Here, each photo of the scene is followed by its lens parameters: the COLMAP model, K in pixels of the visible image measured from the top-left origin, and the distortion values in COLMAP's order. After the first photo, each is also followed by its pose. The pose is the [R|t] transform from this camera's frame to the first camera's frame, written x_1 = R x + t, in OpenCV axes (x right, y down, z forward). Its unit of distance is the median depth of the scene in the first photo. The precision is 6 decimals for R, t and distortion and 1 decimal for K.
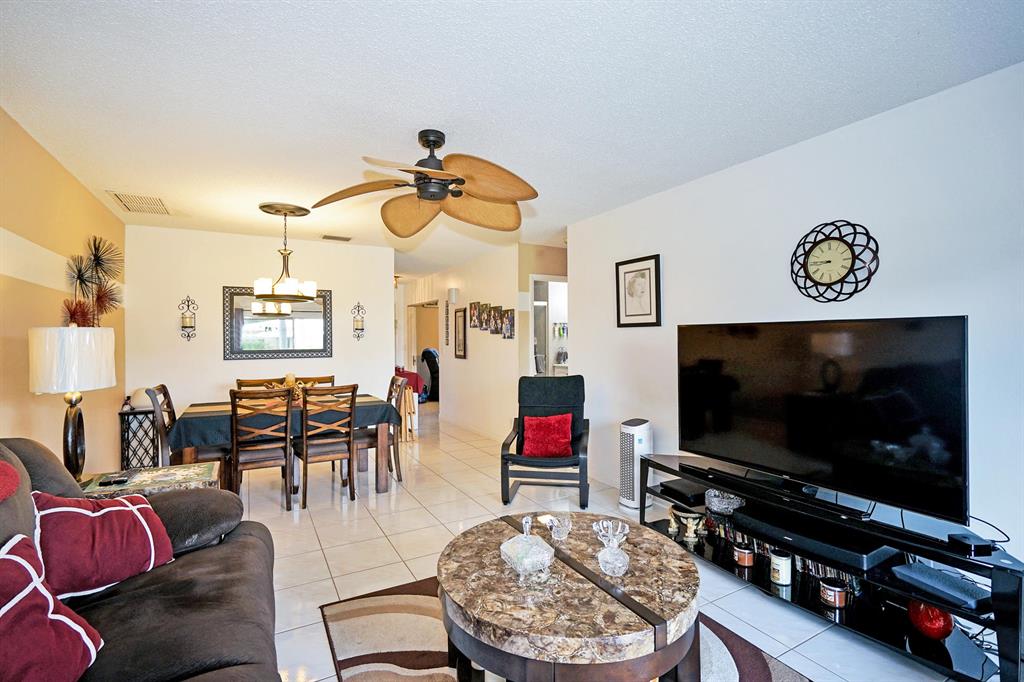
lens RADIAL K [[468.9, 0, 519.3], [0, 468.9, 334.6], [0, 0, 1]] dist [-0.005395, 0.002216]
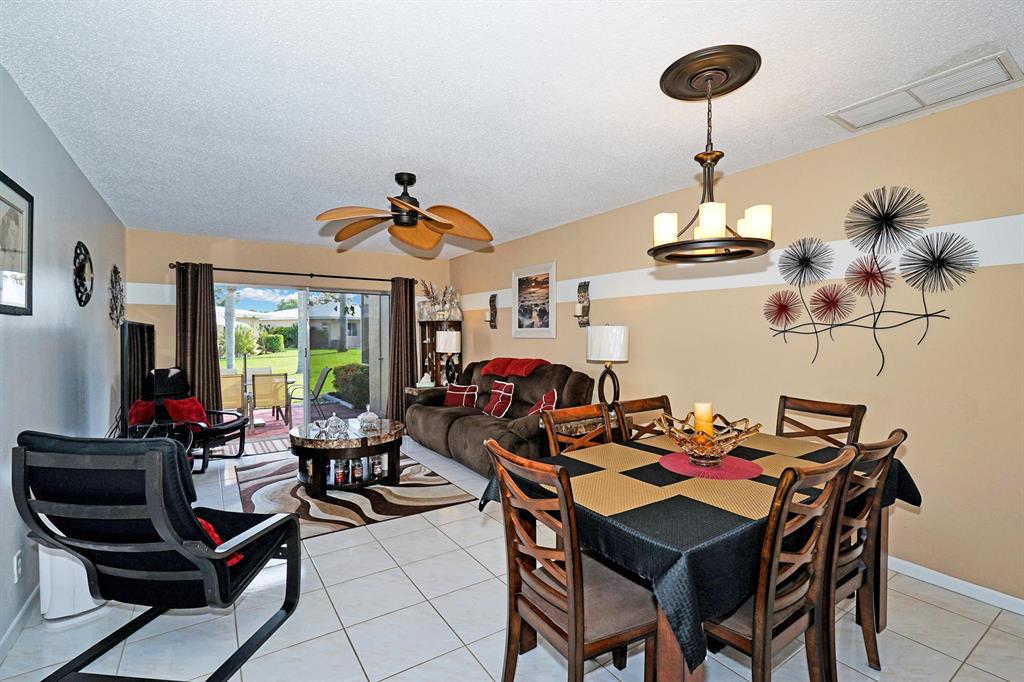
lens RADIAL K [[468.9, 0, 518.2], [0, 468.9, 341.9], [0, 0, 1]] dist [-0.005395, 0.002216]
pose [[-0.997204, 0.011163, -0.073895, -0.282269], [0.010405, 0.999889, 0.010637, 0.013479], [0.074006, 0.009838, -0.997209, 1.633769]]
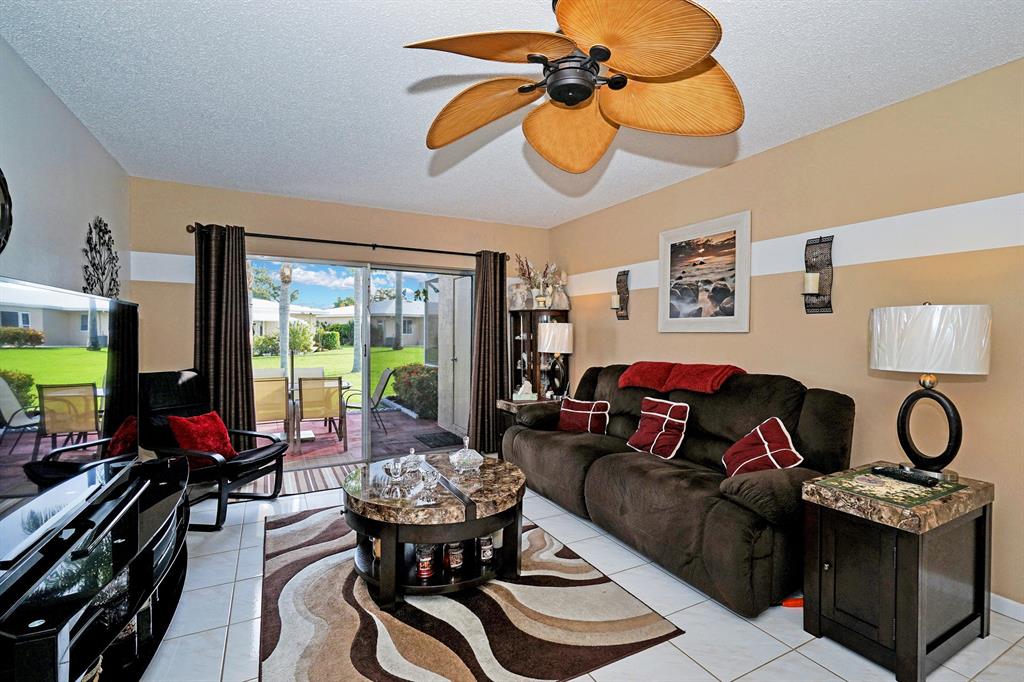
lens RADIAL K [[468.9, 0, 517.5], [0, 468.9, 341.5], [0, 0, 1]] dist [-0.005395, 0.002216]
pose [[-0.999592, 0.001941, 0.028488, -0.091618], [0.002233, 0.999945, 0.010218, 0.025512], [-0.028467, 0.010277, -0.999542, 1.152525]]
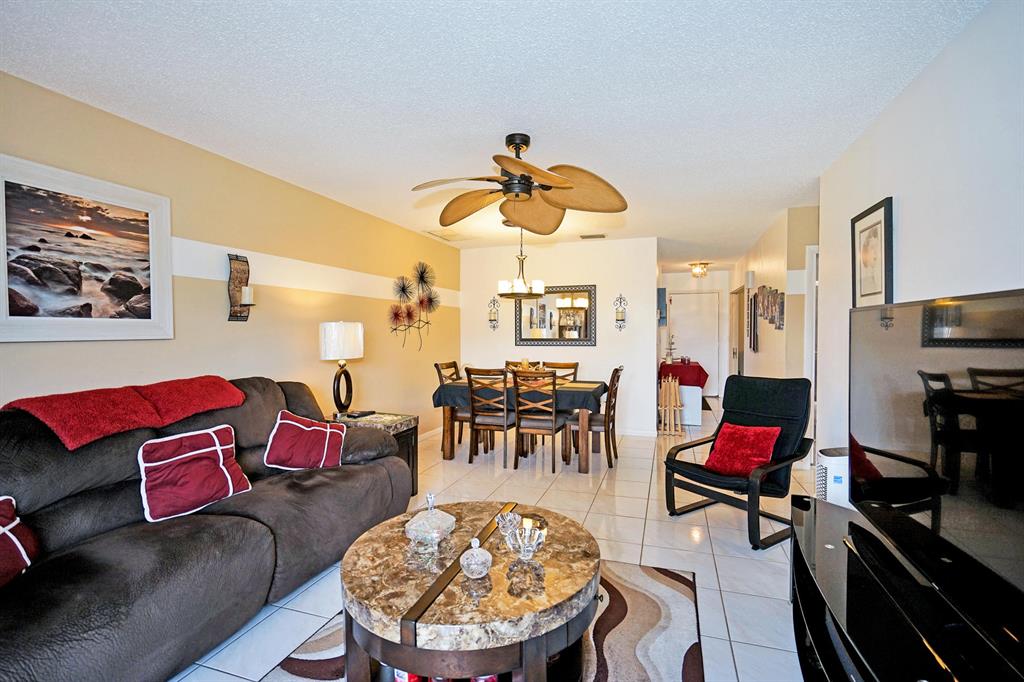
lens RADIAL K [[468.9, 0, 515.4], [0, 468.9, 342.6], [0, 0, 1]] dist [-0.005395, 0.002216]
pose [[0.670876, 0.022933, -0.741215, 0.426468], [0.005032, 0.999358, 0.035474, 0.000397], [0.741553, -0.027528, 0.670329, 0.191477]]
